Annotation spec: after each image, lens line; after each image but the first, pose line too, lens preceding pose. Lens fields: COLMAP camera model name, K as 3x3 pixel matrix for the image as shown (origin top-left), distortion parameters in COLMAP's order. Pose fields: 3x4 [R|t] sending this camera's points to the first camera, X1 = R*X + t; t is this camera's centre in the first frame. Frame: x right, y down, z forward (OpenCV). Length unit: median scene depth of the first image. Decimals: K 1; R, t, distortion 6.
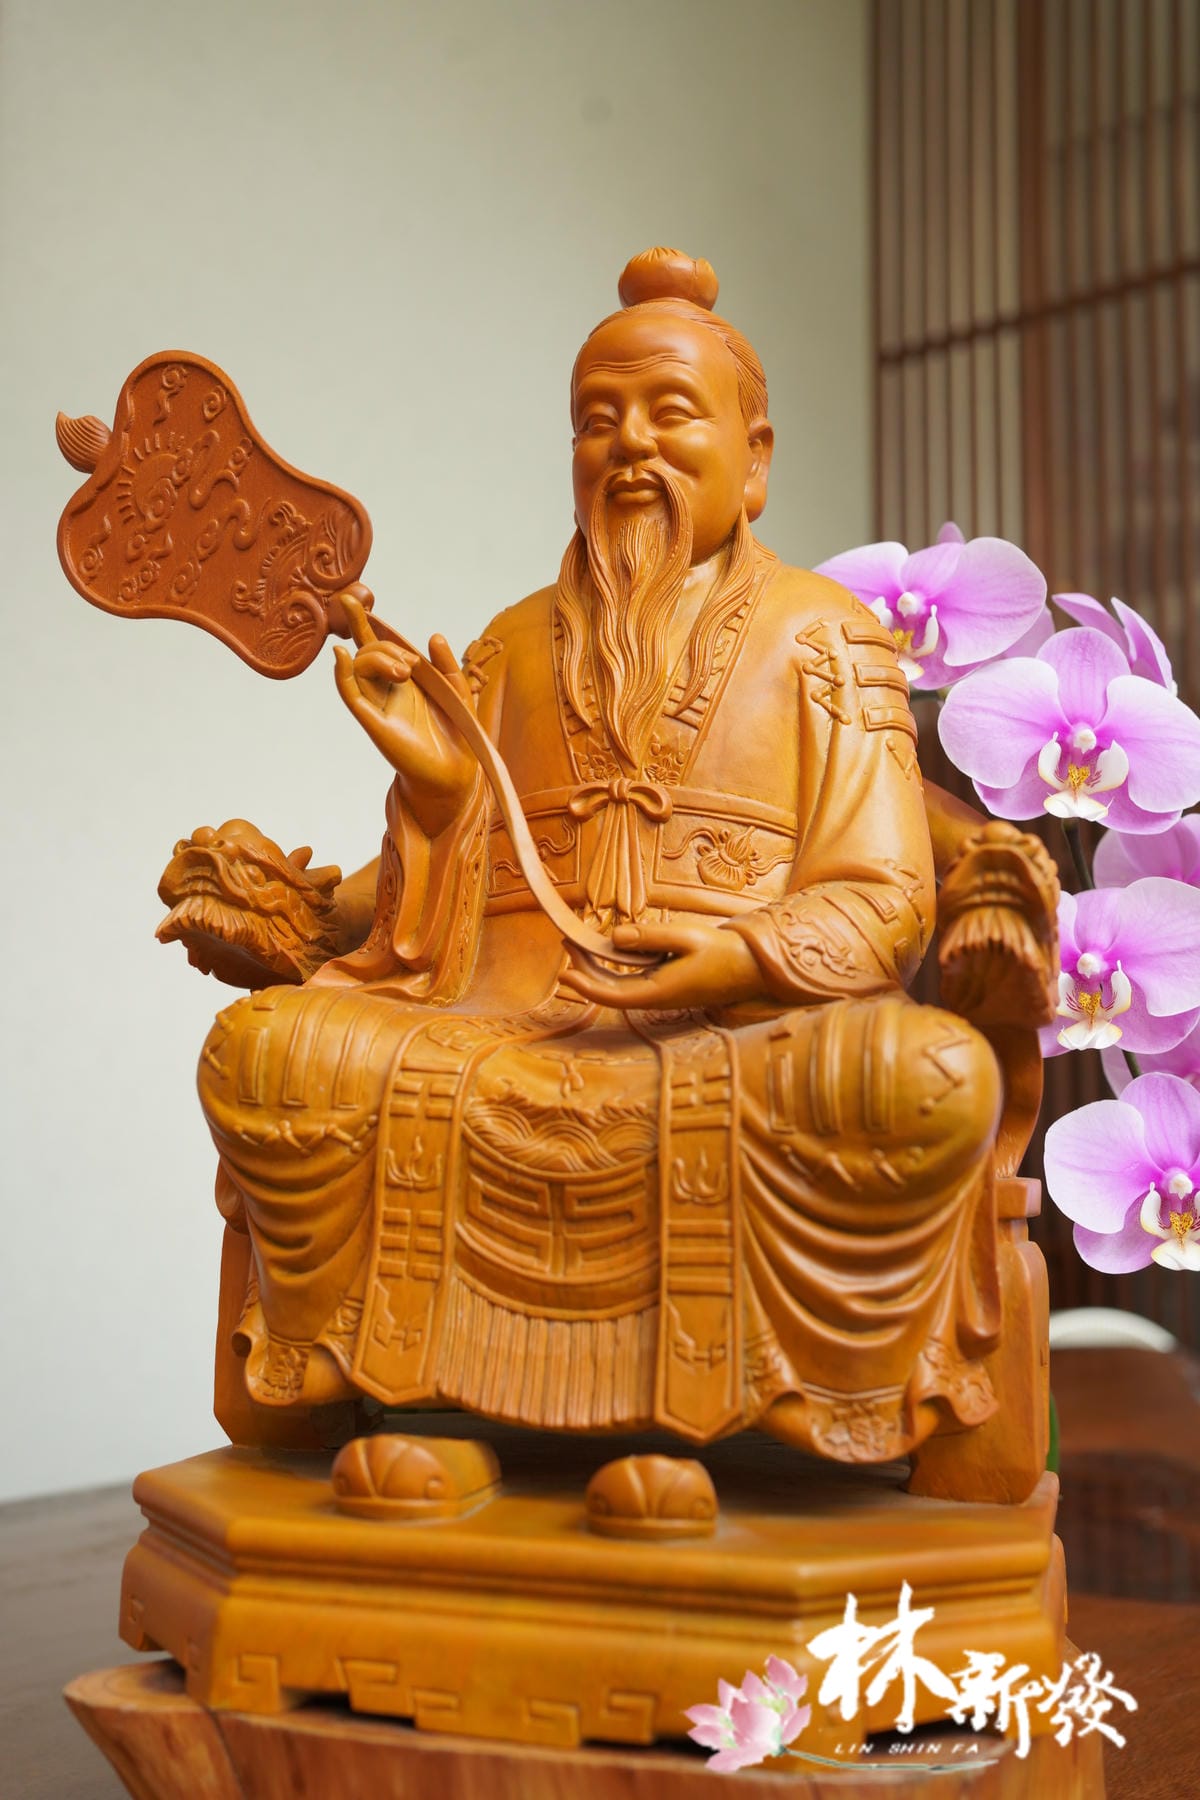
lens RADIAL K [[1834.2, 0, 594.9], [0, 1834.2, 908.0], [0, 0, 1]] dist [-0.011297, 0.127060]
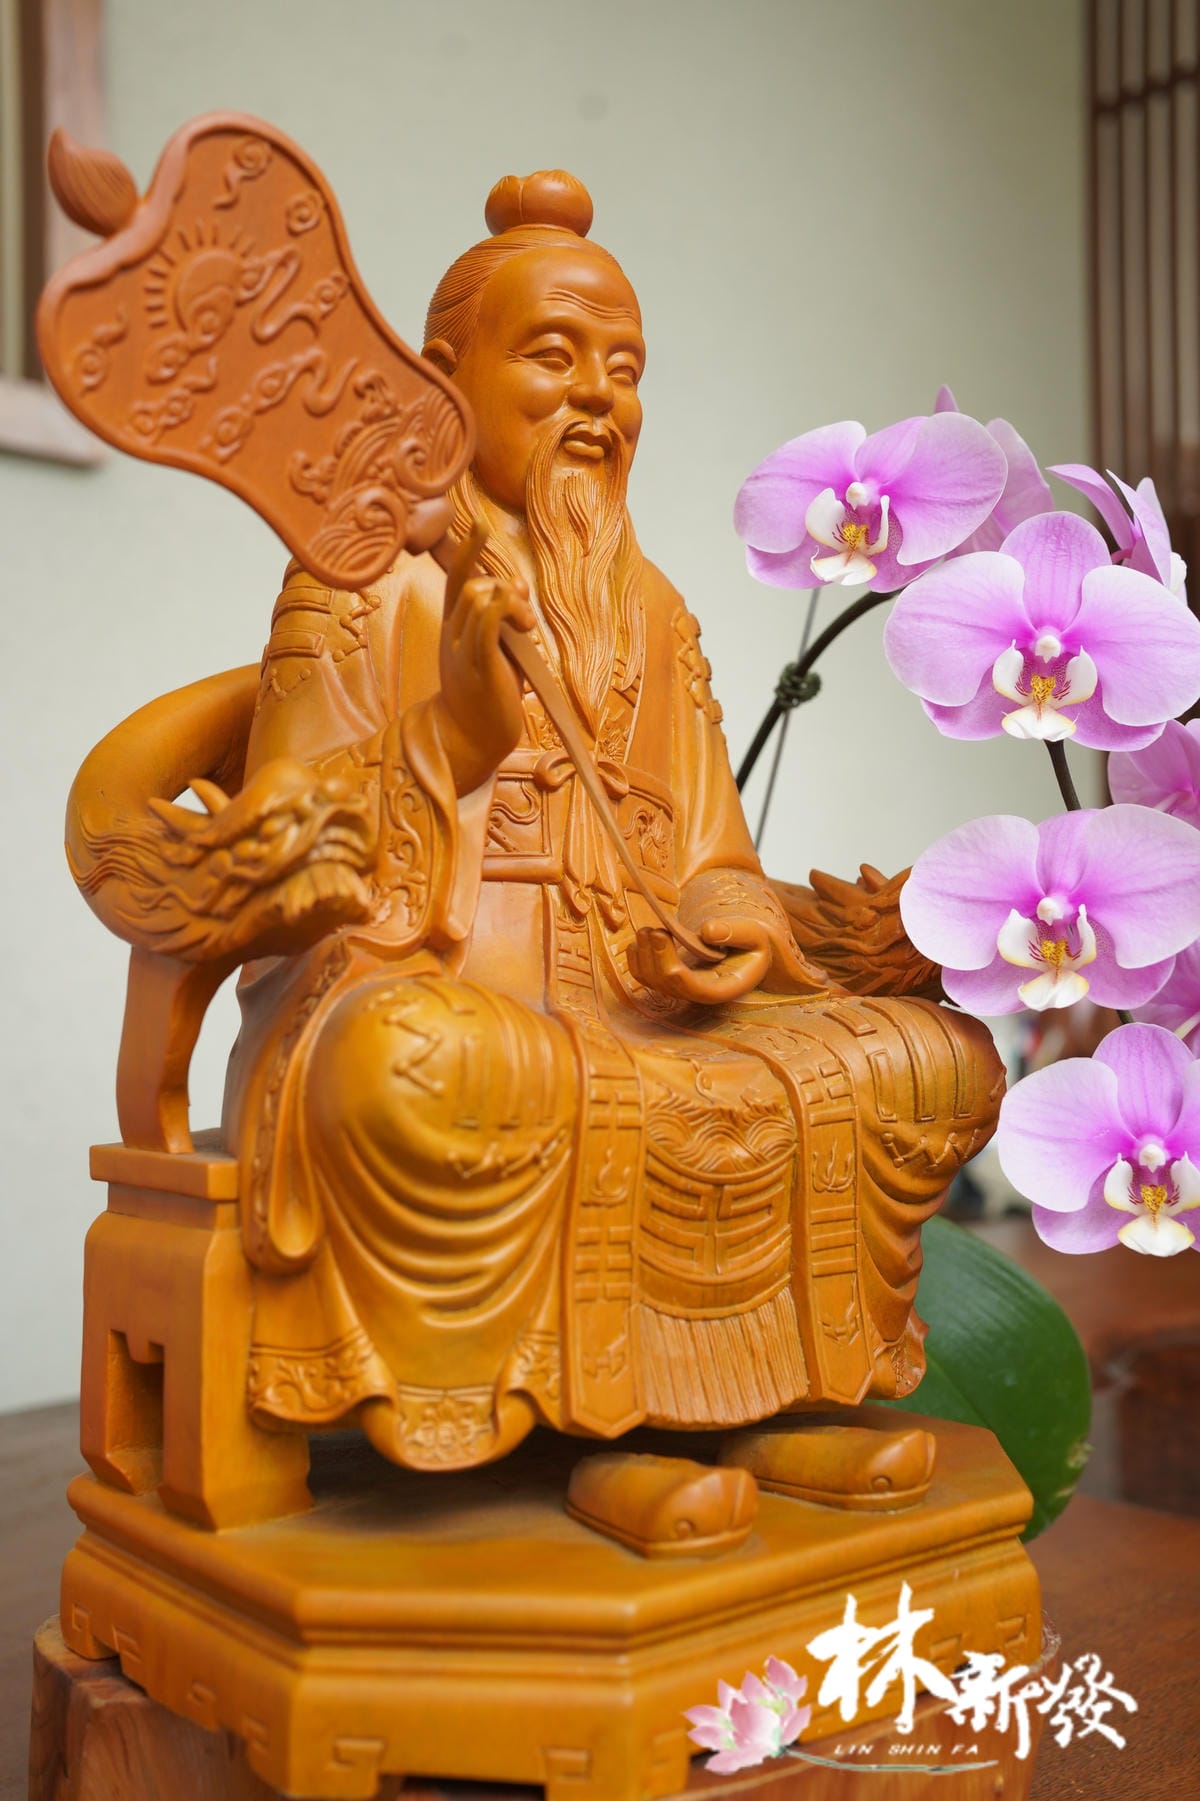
lens RADIAL K [[1835.3, 0, 594.9], [0, 1835.3, 908.5], [0, 0, 1]] dist [-0.011297, 0.127060]
pose [[0.591613, 0.015542, 0.806072, -0.848829], [-0.101714, 0.993264, 0.055501, -0.046555], [-0.799780, -0.114824, 0.589209, 0.471314]]
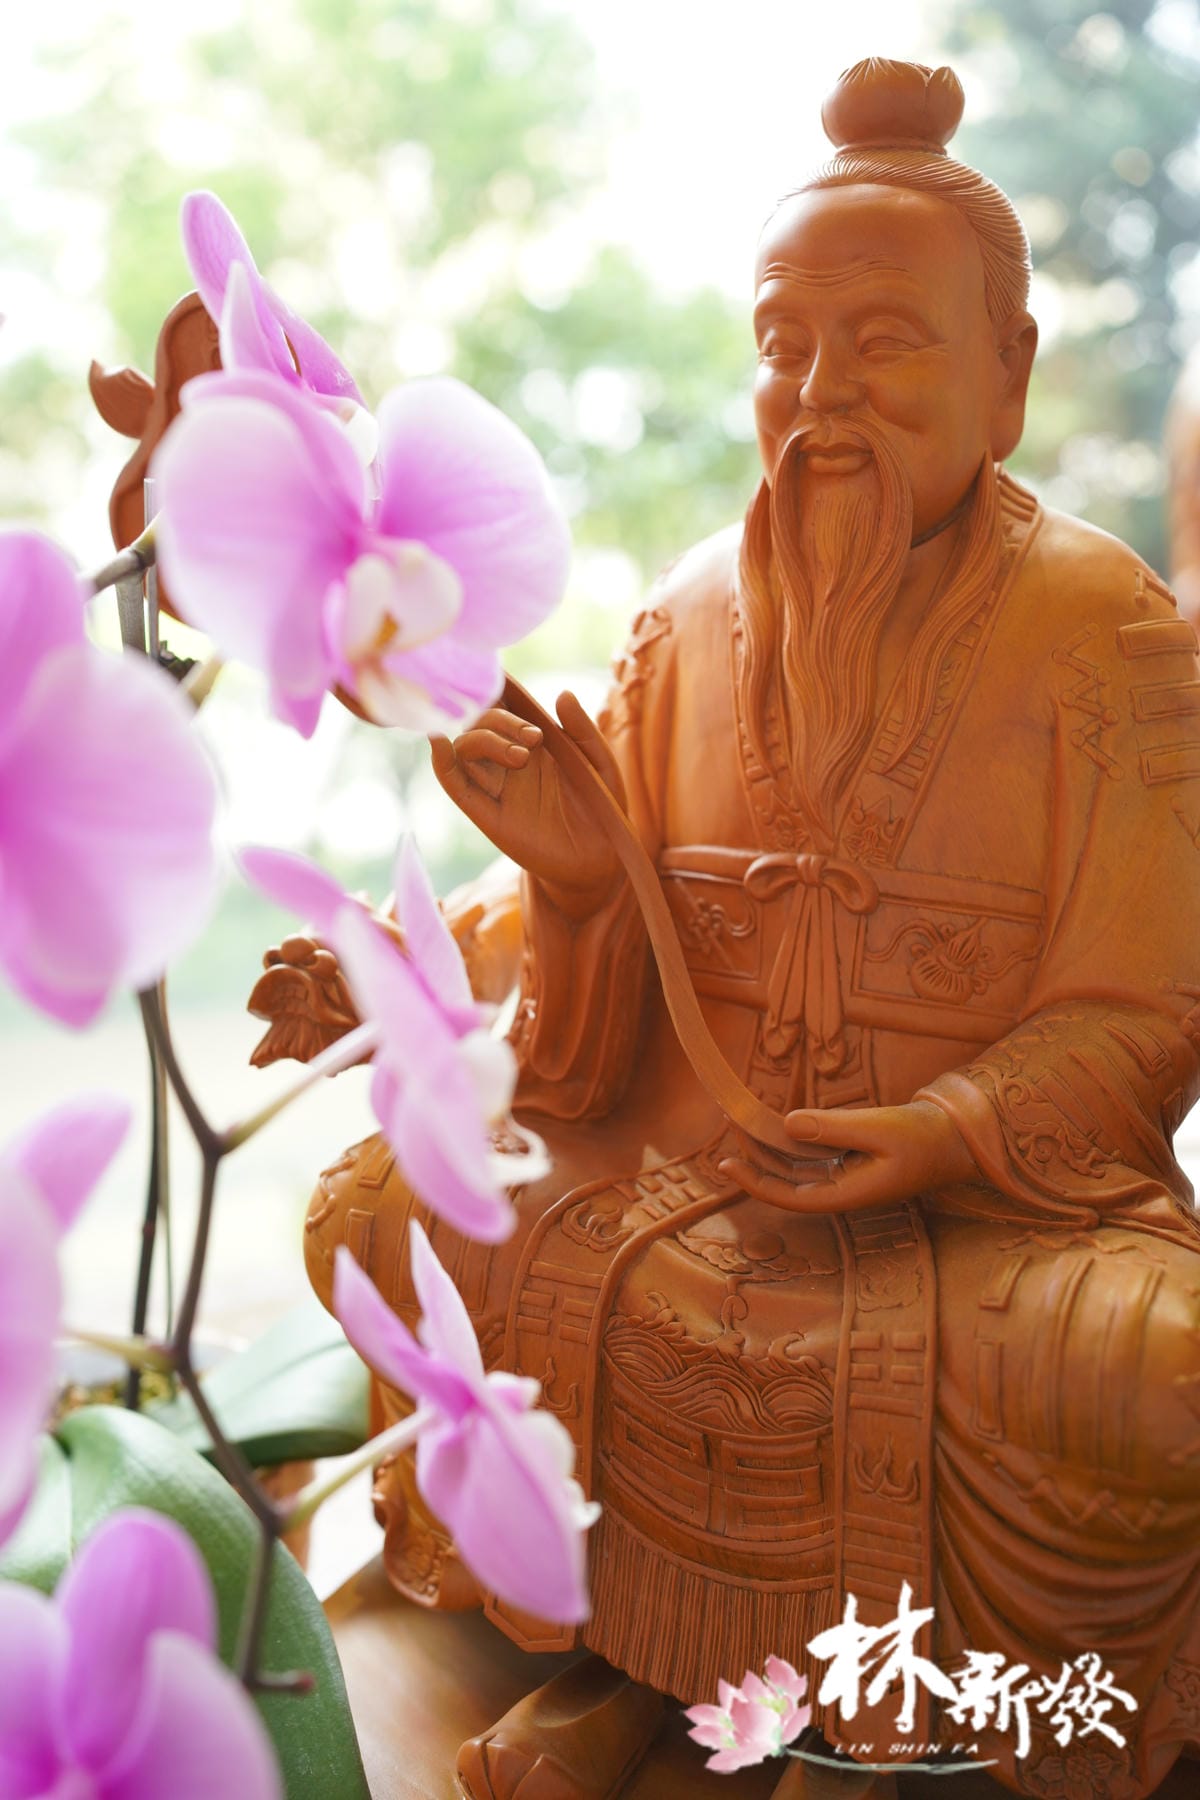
lens RADIAL K [[1835.2, 0, 587.6], [0, 1835.2, 900.8], [0, 0, 1]] dist [-0.026866, 0.170021]
pose [[0.983559, 0.010542, -0.180281, 0.068759], [0.043893, 0.954404, 0.295275, -0.319638], [0.175173, -0.298333, 0.938249, 0.280068]]
